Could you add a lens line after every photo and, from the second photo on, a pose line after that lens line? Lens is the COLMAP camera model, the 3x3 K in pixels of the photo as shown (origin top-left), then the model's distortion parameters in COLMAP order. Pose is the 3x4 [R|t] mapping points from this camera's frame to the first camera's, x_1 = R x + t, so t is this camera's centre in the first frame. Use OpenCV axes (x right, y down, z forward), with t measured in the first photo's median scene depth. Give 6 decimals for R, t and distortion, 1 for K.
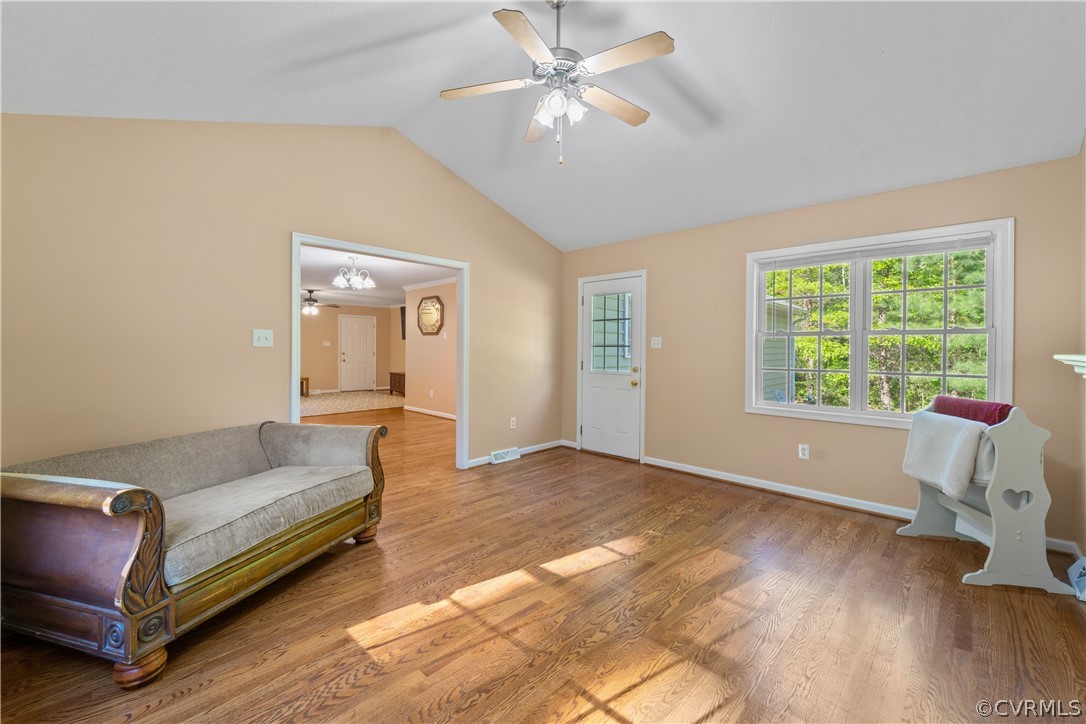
lens RADIAL K [[437.3, 0, 538.4], [0, 437.3, 343.3], [0, 0, 1]] dist [0.004044, -0.001580]
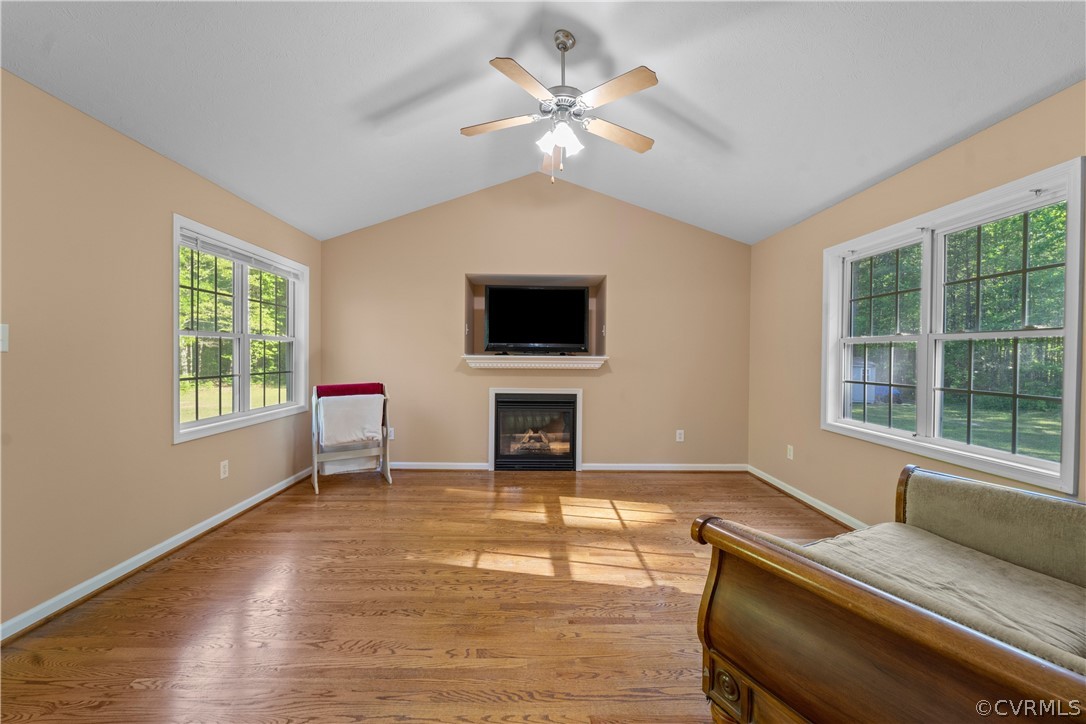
lens RADIAL K [[437.3, 0, 539.0], [0, 437.3, 358.5], [0, 0, 1]] dist [0.004044, -0.001580]
pose [[-0.707014, -0.020855, 0.706892, -0.634816], [-0.014705, 0.999783, 0.014789, 0.004300], [-0.707047, 0.000061, -0.707167, 1.644918]]
